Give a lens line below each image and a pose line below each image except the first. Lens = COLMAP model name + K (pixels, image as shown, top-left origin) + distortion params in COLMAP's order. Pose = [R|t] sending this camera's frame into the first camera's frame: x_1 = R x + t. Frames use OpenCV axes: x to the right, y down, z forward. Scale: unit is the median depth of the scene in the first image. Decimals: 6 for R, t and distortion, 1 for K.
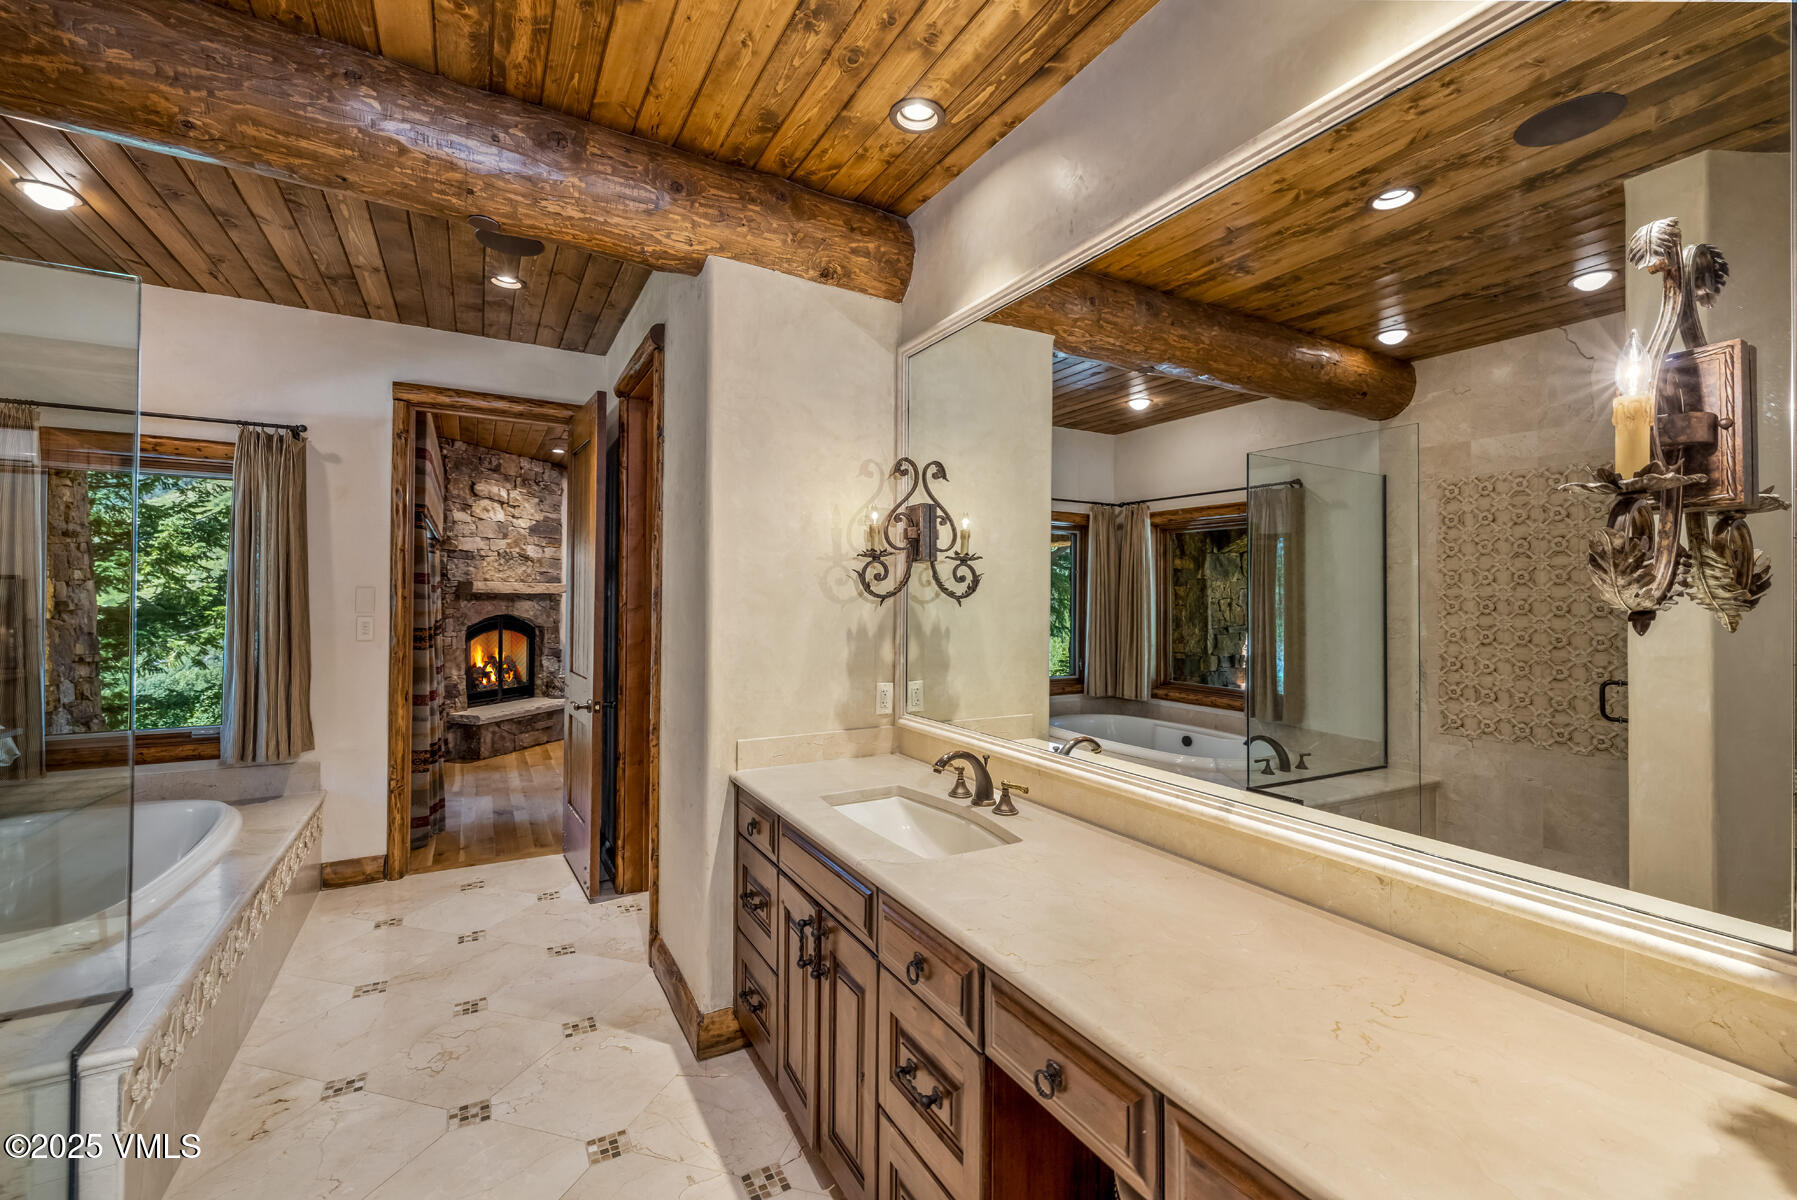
lens RADIAL K [[768.3, 0, 899.9], [0, 768.3, 594.7], [0, 0, 1]] dist [0.000178, 0.000002]
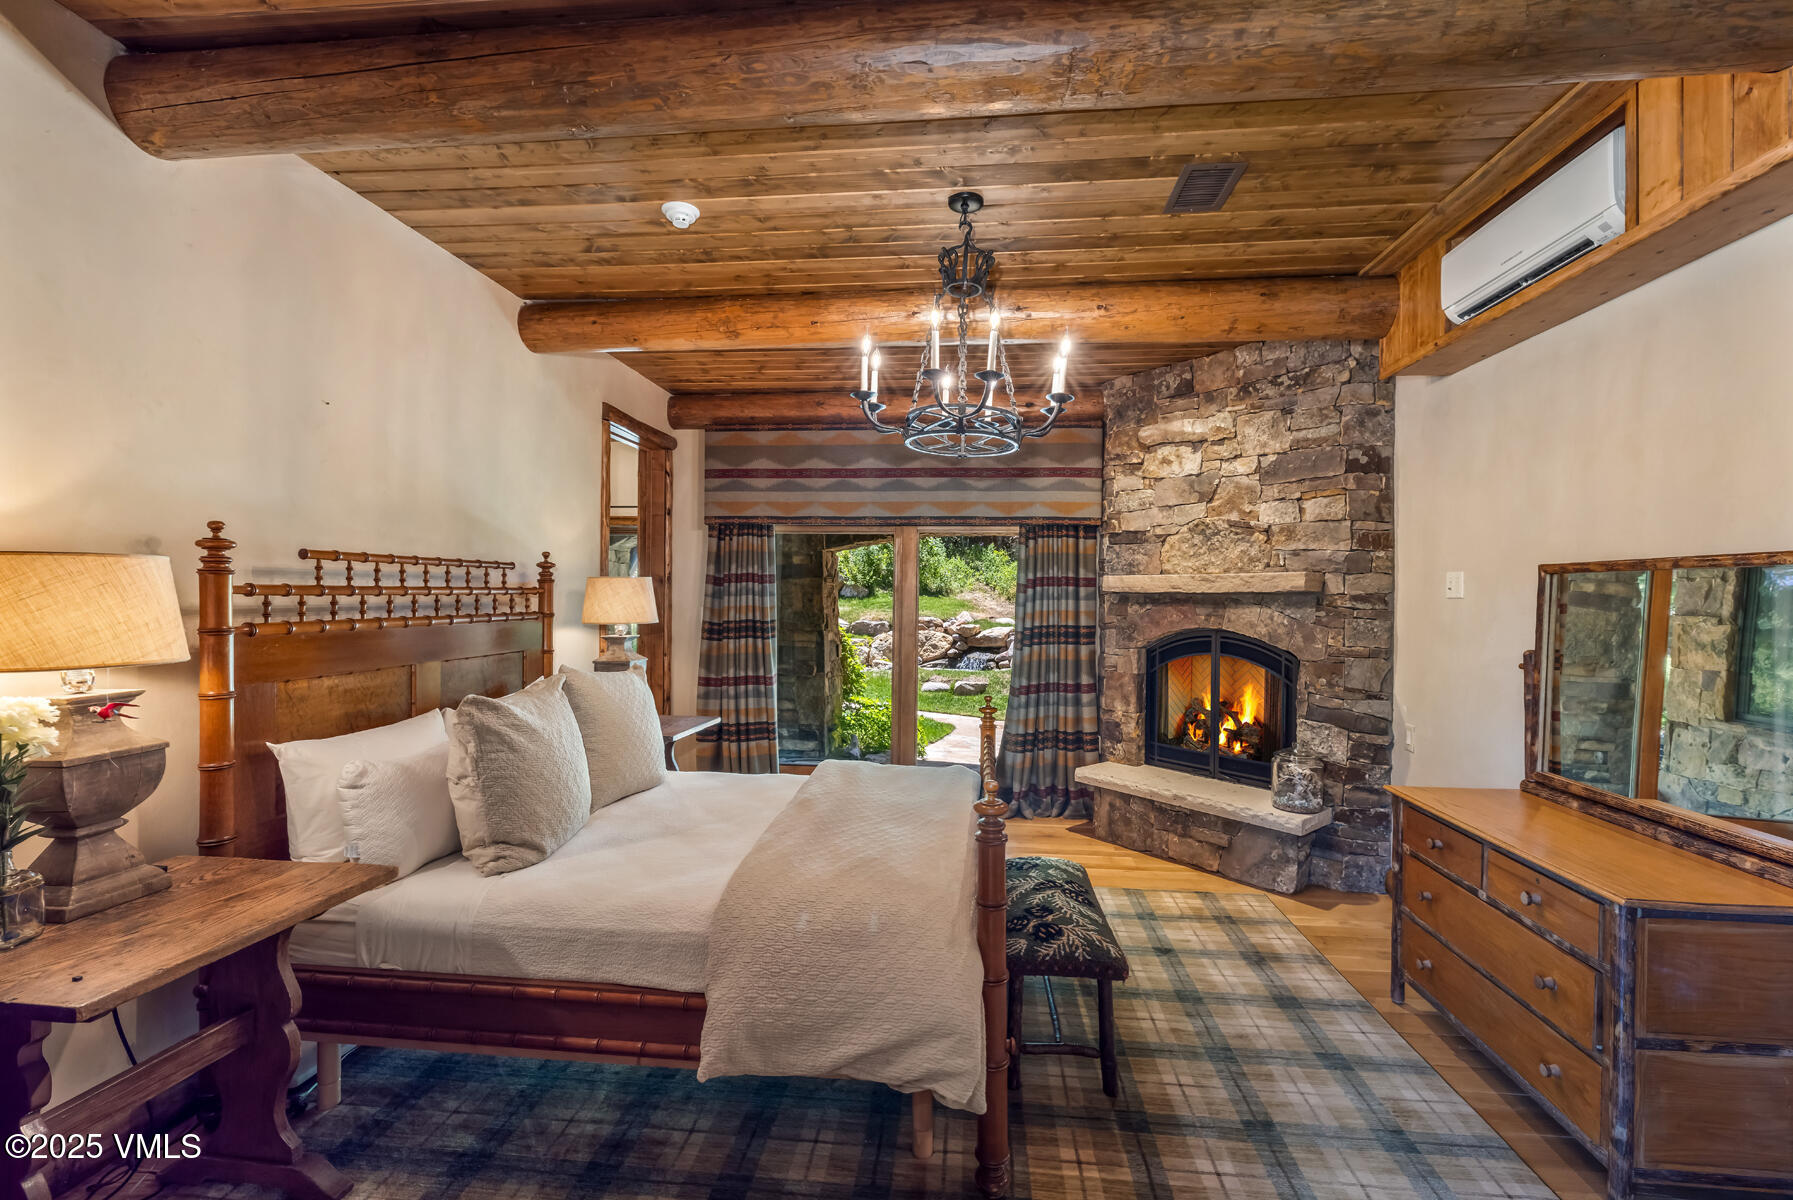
lens RADIAL K [[766.6, 0, 900.1], [0, 766.6, 600.0], [0, 0, 1]] dist [0.000178, 0.000002]
pose [[-0.575890, -0.001370, -0.817526, 0.106123], [-0.002644, 0.999996, 0.000187, 0.003962], [0.817523, 0.002269, -0.575891, 1.176164]]
